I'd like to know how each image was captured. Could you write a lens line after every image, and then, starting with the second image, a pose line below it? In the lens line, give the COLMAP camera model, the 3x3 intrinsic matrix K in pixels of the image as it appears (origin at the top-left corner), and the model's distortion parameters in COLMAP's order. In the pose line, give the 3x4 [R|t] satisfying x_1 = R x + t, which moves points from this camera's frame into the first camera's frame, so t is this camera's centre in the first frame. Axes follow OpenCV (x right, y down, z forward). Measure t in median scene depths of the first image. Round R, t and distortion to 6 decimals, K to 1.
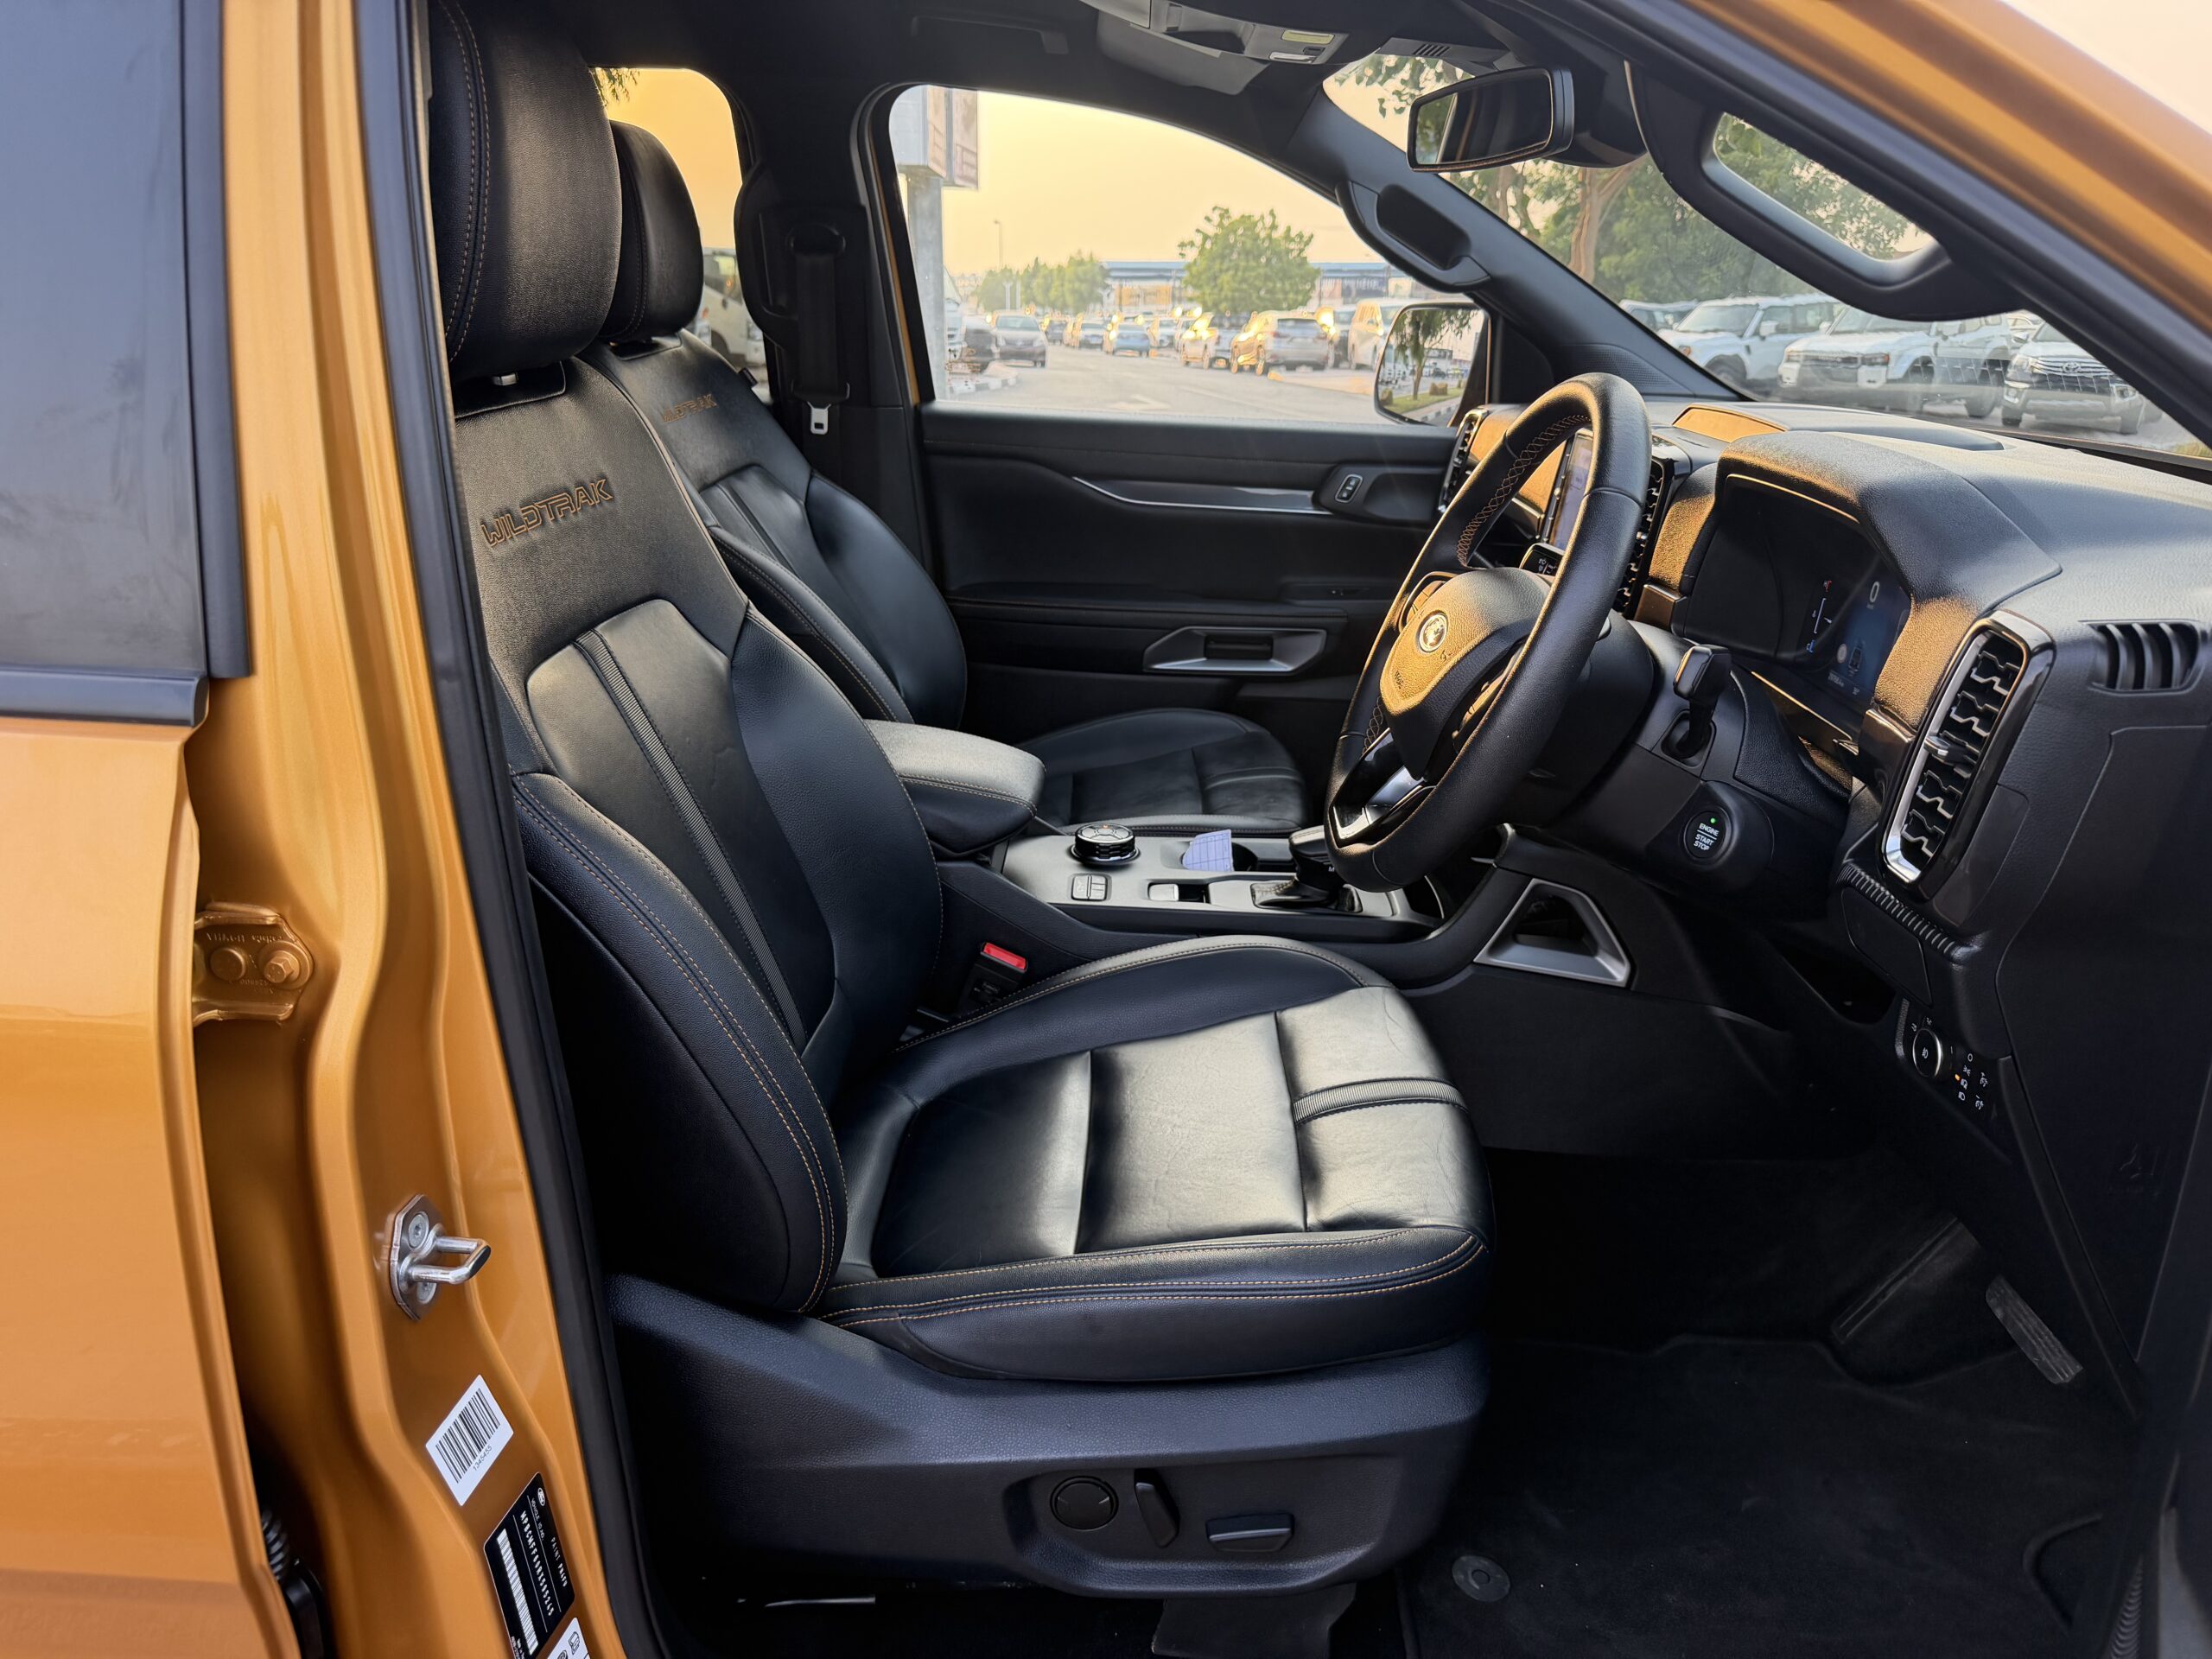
lens RADIAL K [[1543.6, 0, 1106.0], [0, 1543.6, 829.5], [0, 0, 1]] dist [0.032873, -0.050412]
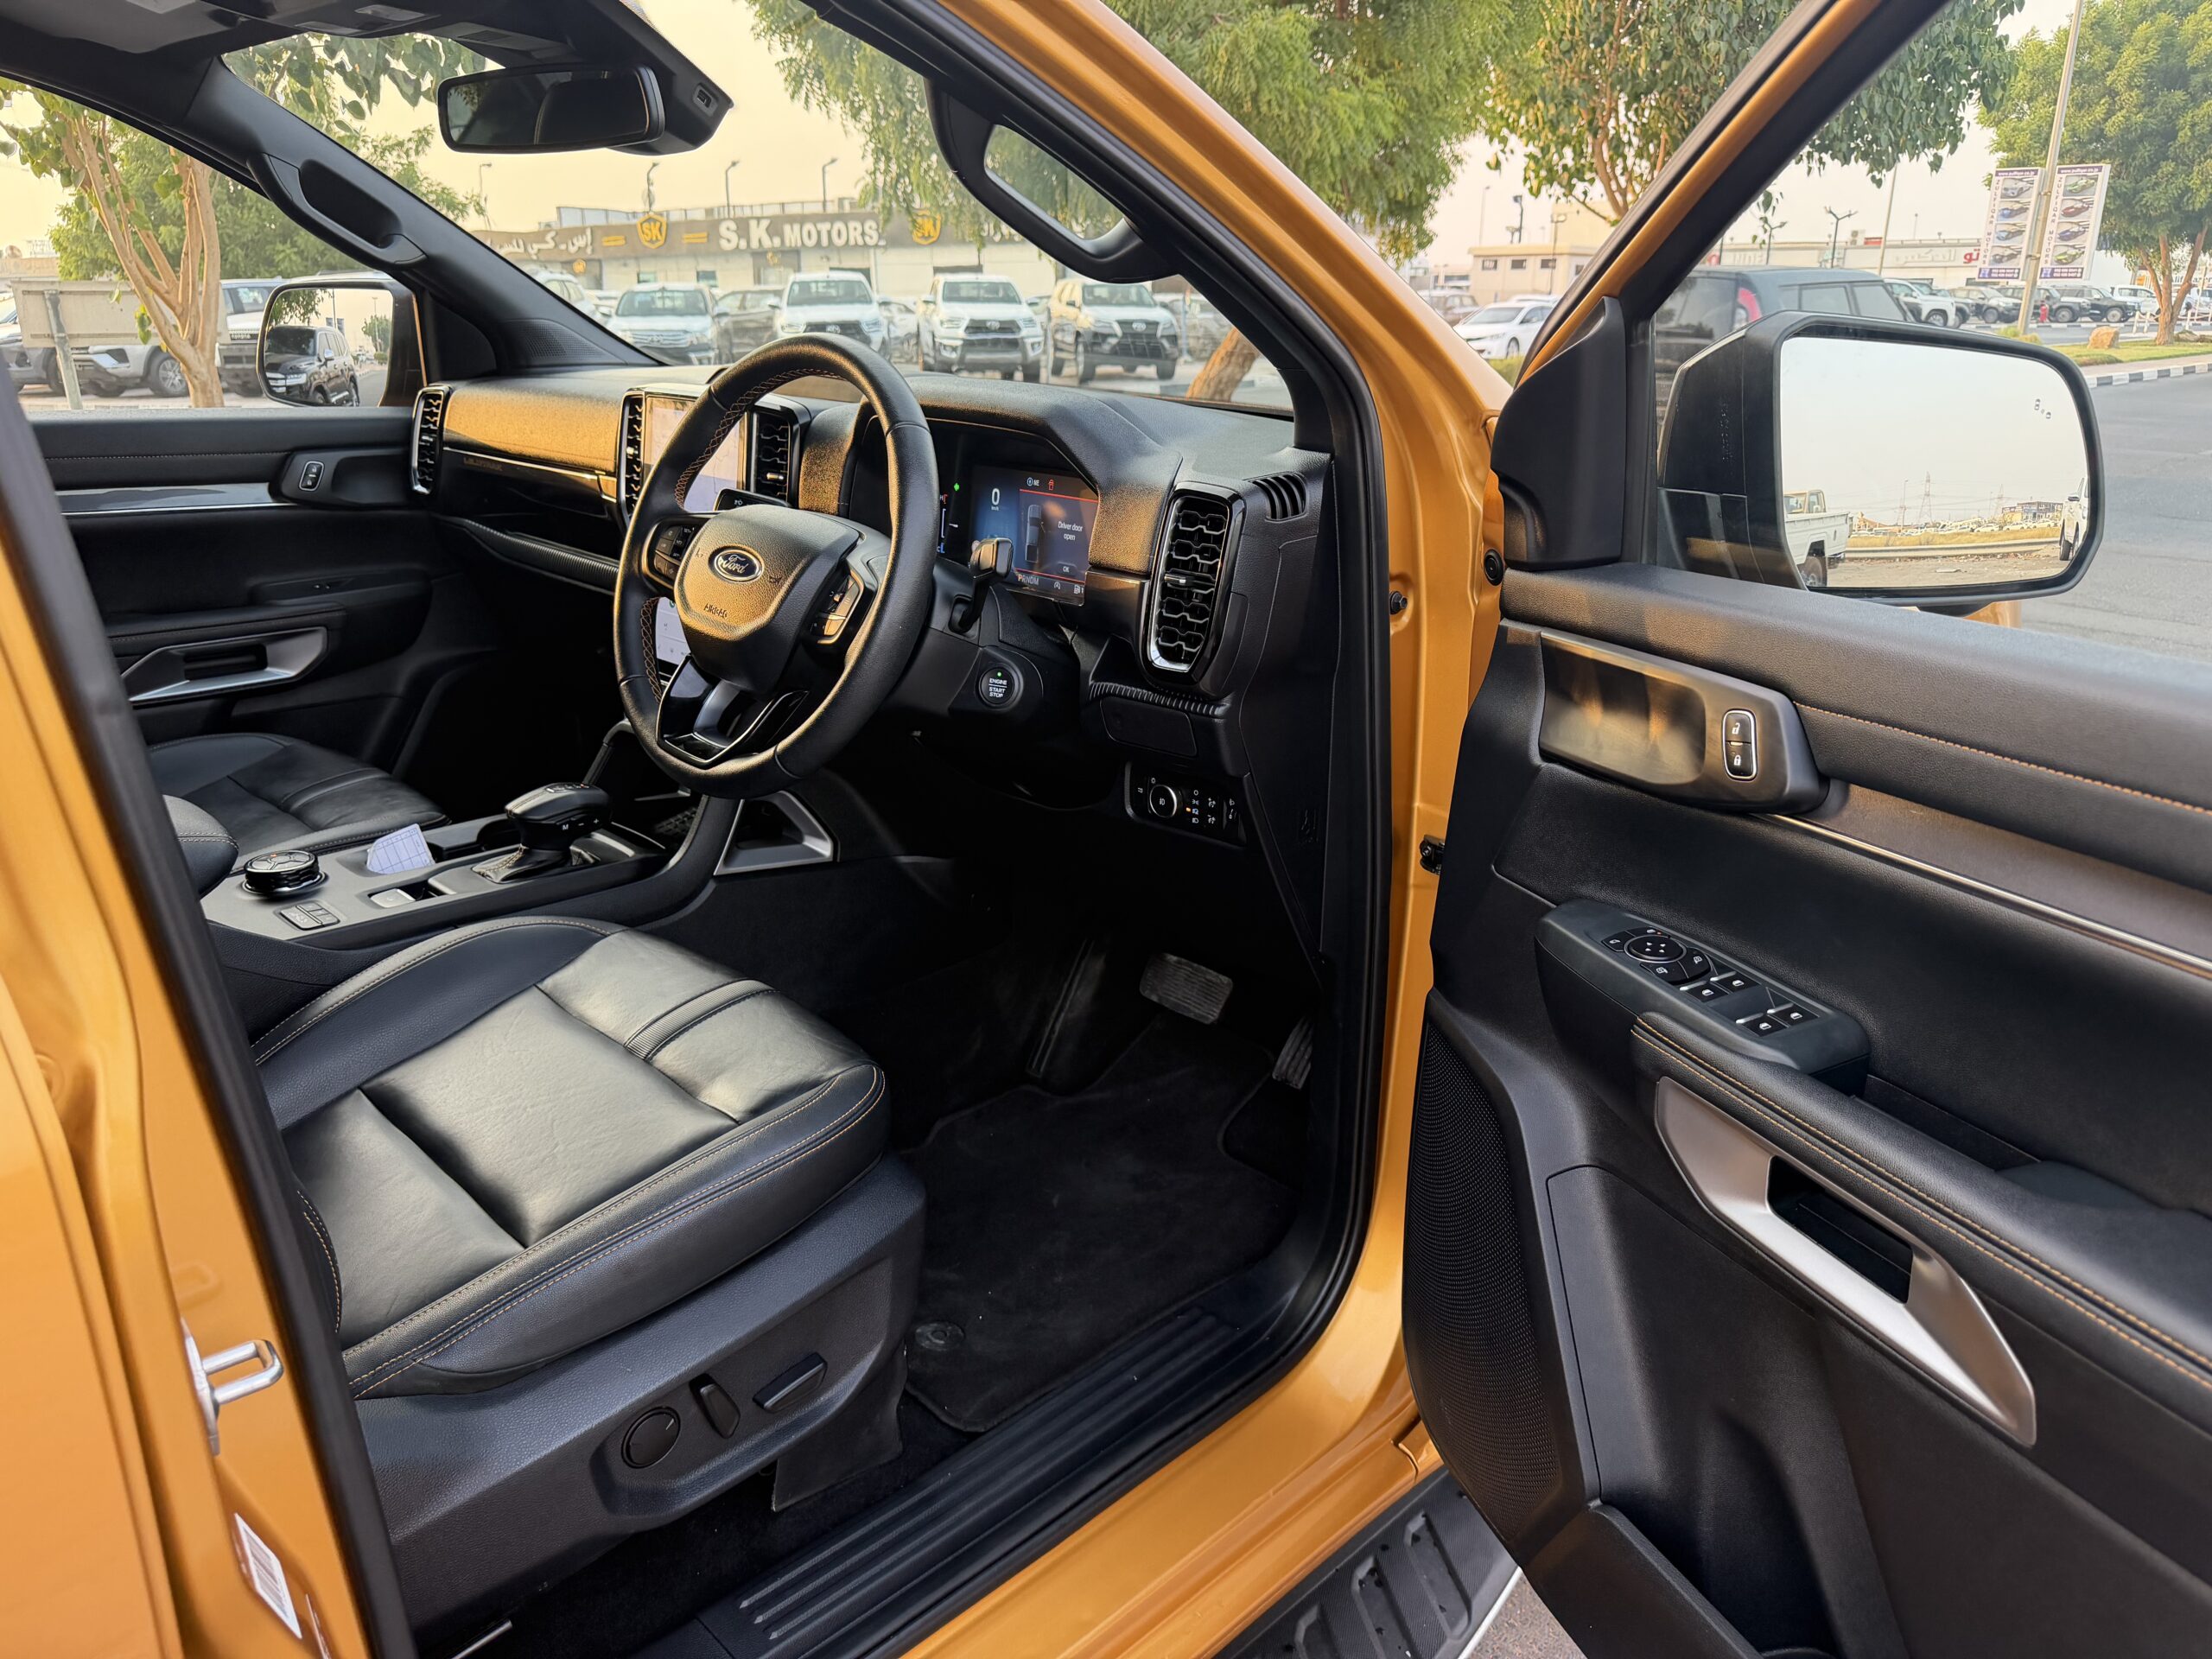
lens RADIAL K [[1543.6, 0, 1106.0], [0, 1543.6, 829.5], [0, 0, 1]] dist [0.032873, -0.050412]
pose [[0.686345, -0.247778, 0.683767, -0.343599], [0.239076, 0.964792, 0.109636, 0.000030], [-0.686858, 0.088224, 0.721417, 0.004700]]
